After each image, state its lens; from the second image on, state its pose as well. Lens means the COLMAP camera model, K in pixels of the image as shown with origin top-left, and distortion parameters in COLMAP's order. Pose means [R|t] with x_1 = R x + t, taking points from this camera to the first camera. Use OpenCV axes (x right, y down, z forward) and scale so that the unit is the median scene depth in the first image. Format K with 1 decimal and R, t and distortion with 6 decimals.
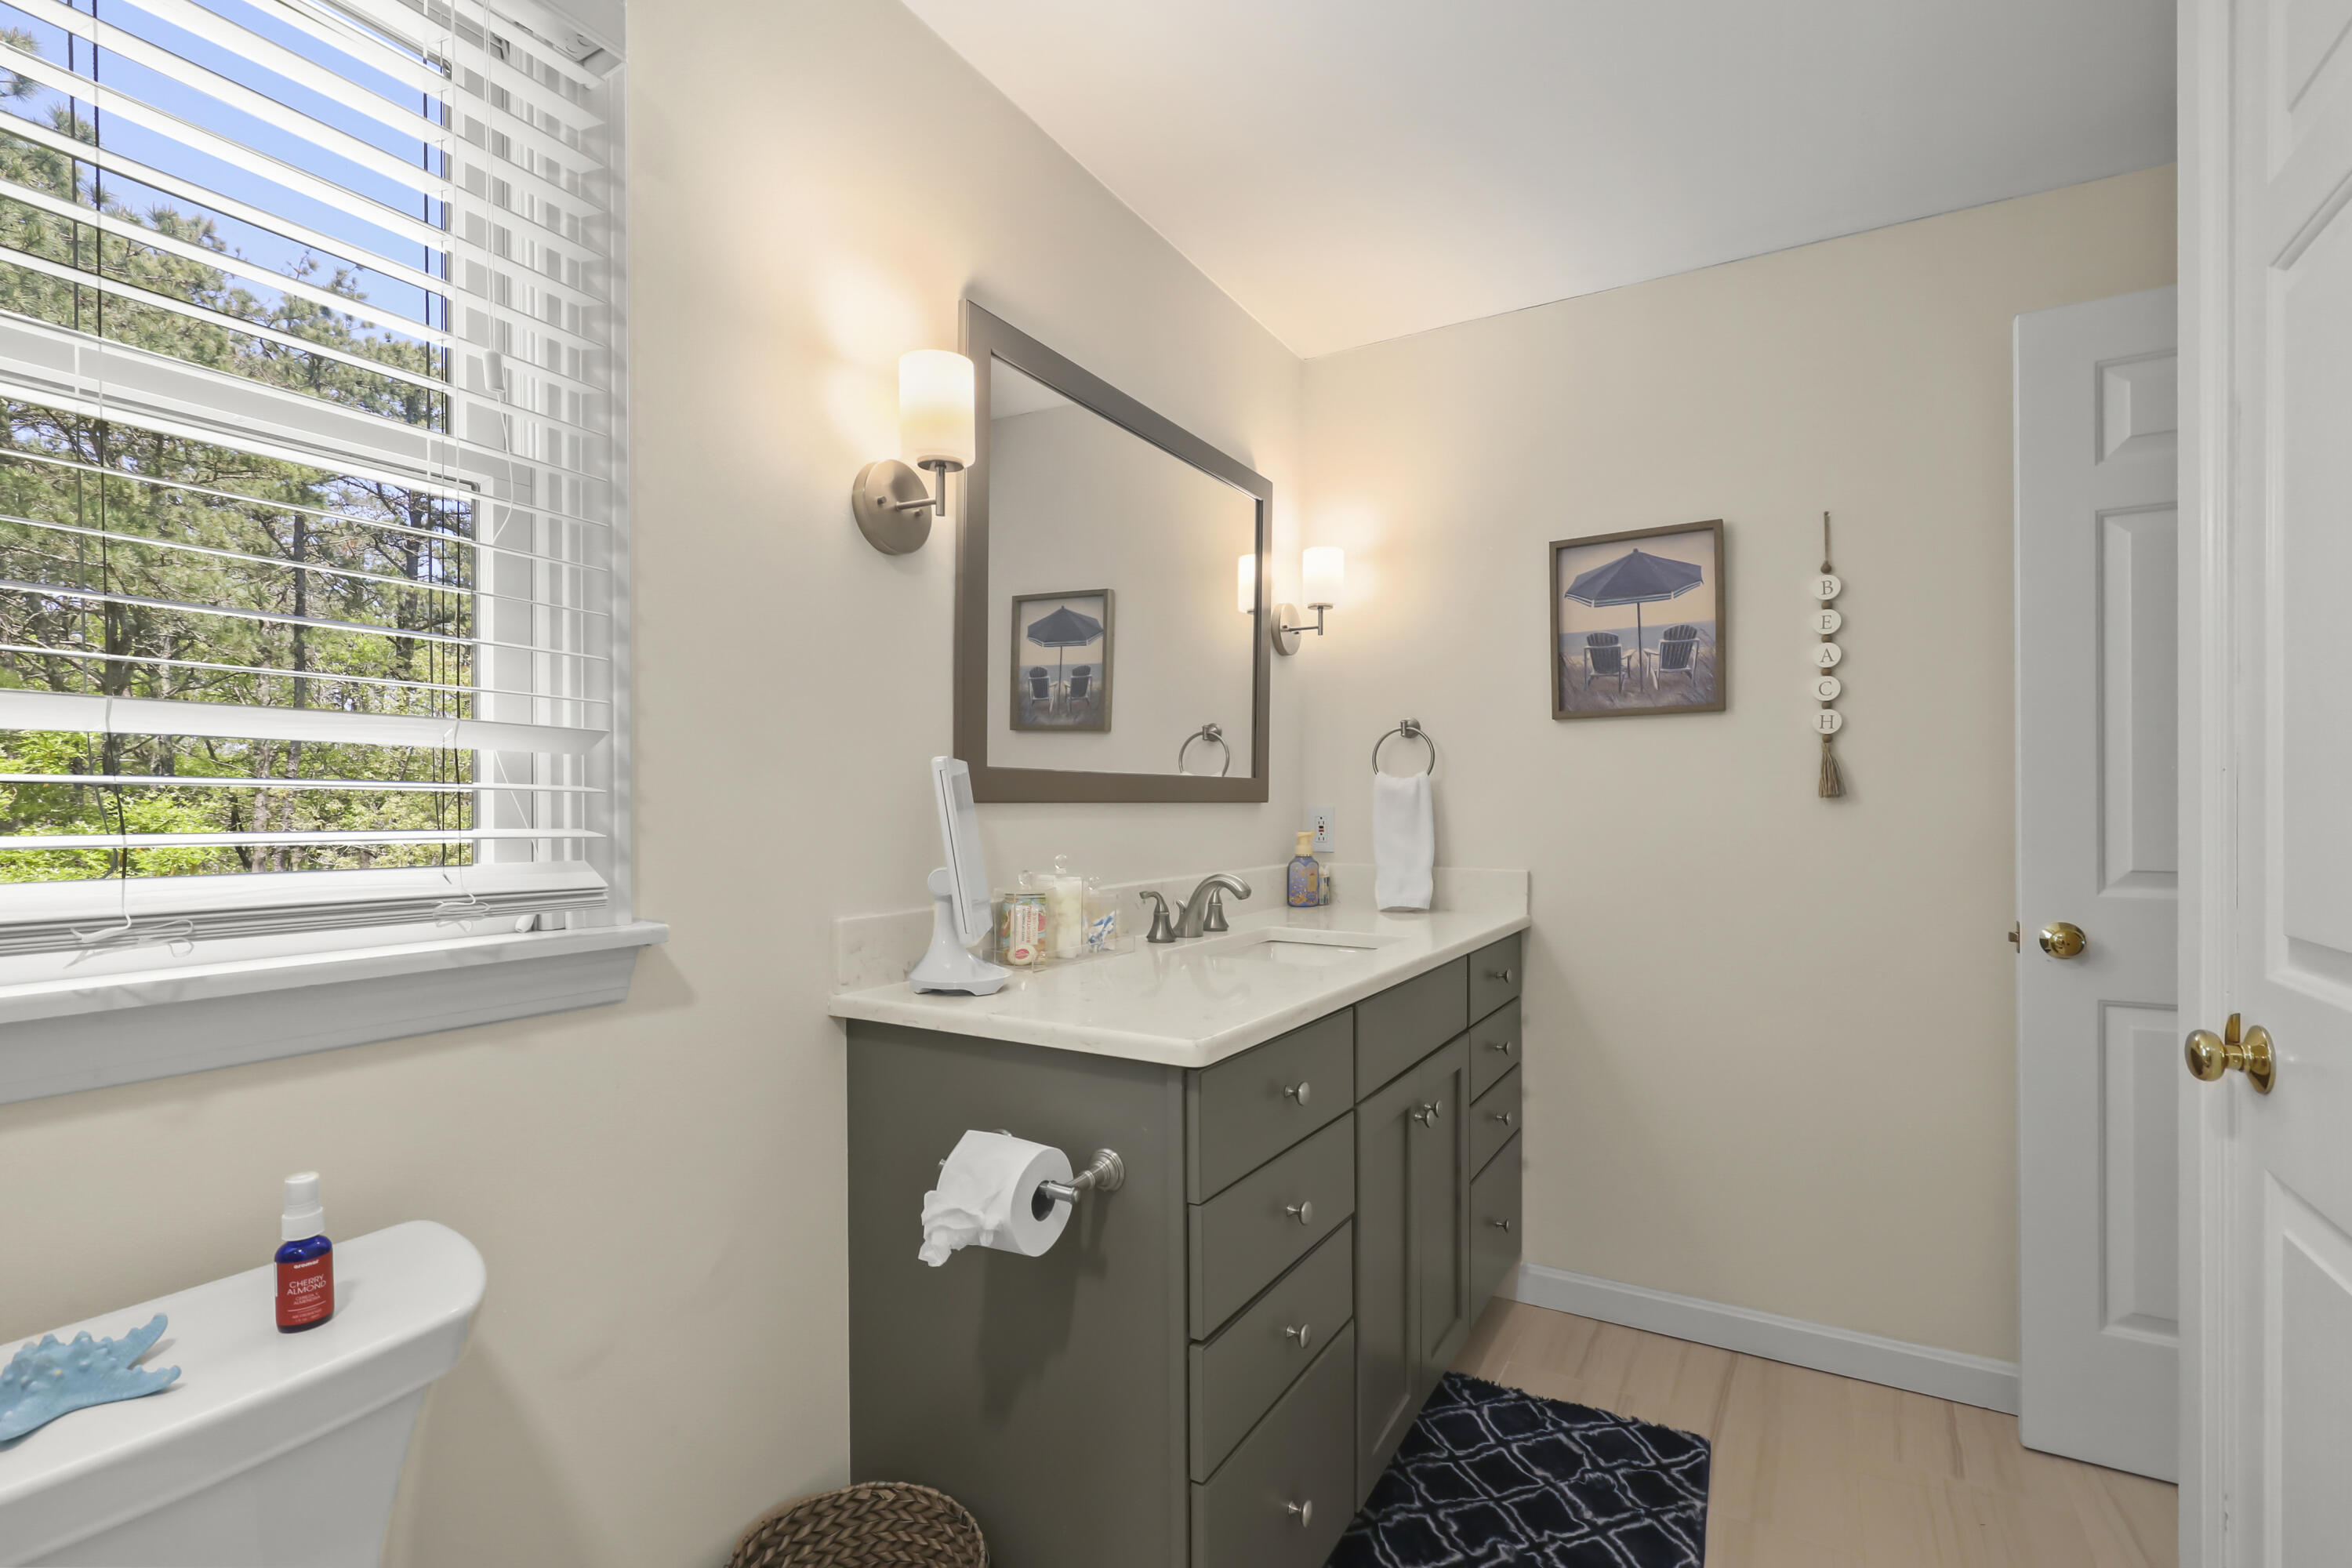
lens RADIAL K [[1063.1, 0, 1174.8], [0, 1063.1, 801.3], [0, 0, 1]] dist [-0.006700, 0.001028]
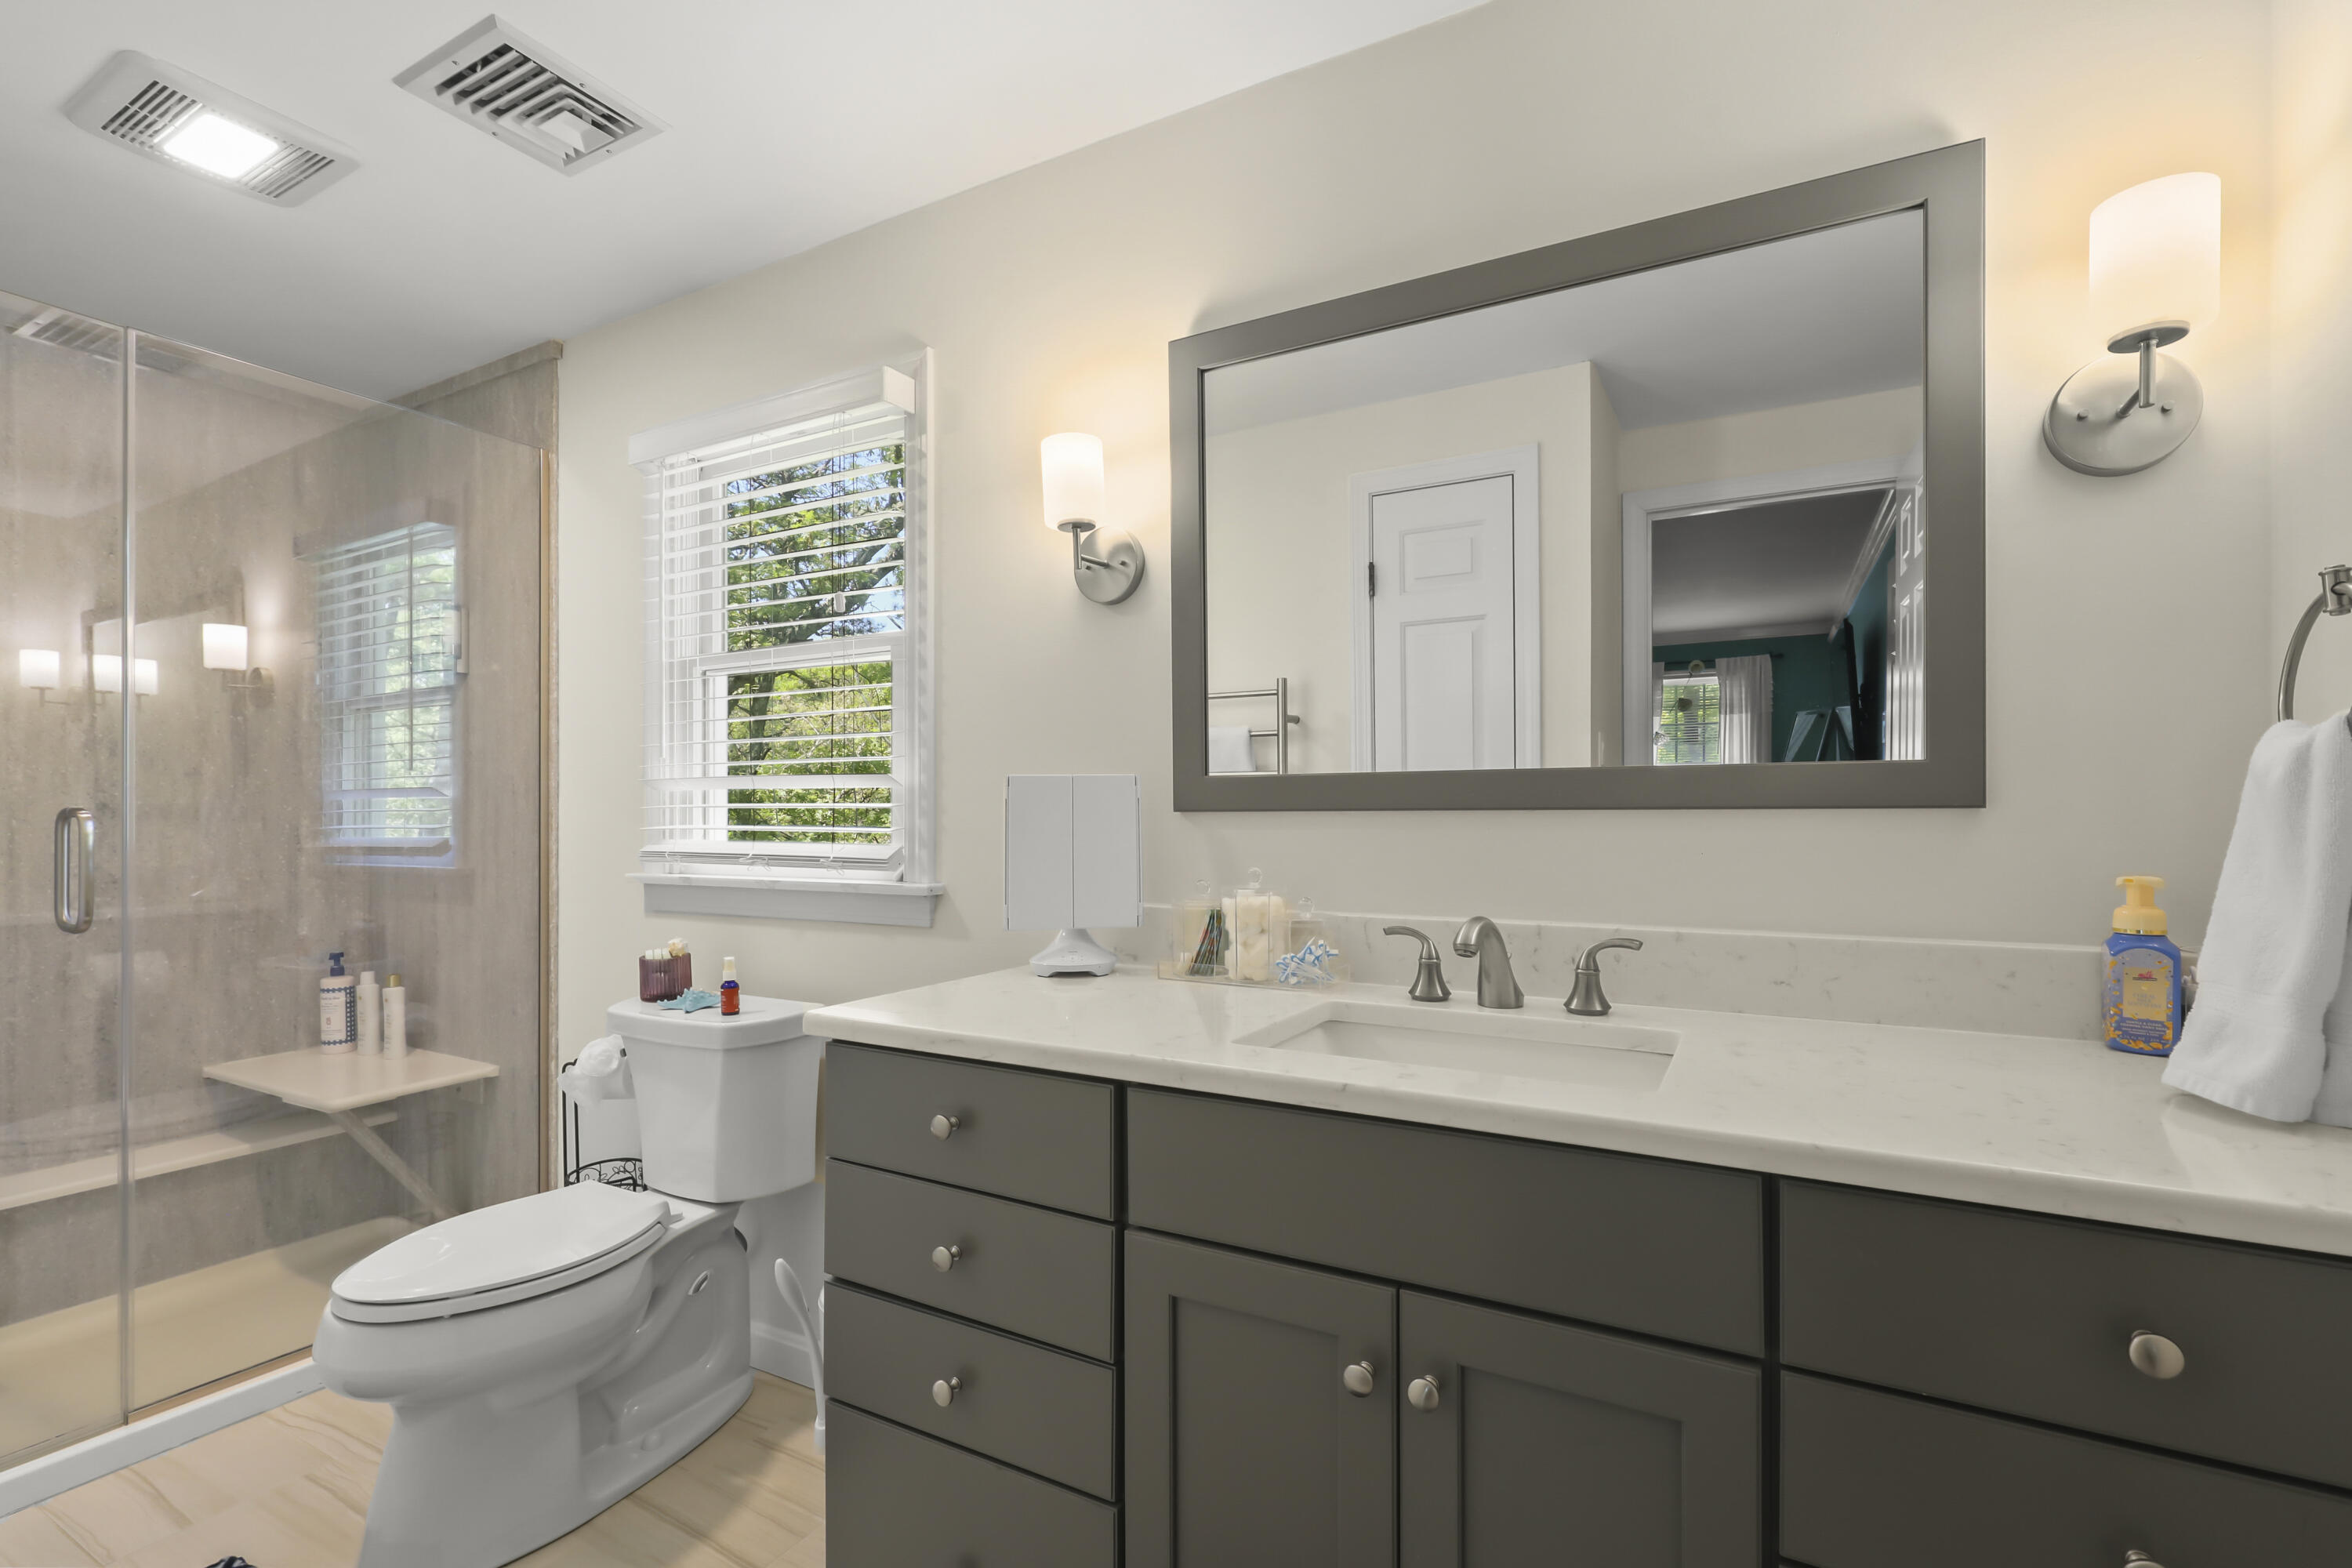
lens RADIAL K [[1063.1, 0, 1171.6], [0, 1063.1, 798.0], [0, 0, 1]] dist [-0.006700, 0.001028]
pose [[0.032339, -0.011434, -0.999412, 0.832417], [0.008194, 0.999904, -0.011174, 0.000644], [0.999443, -0.007828, 0.032430, 0.931632]]
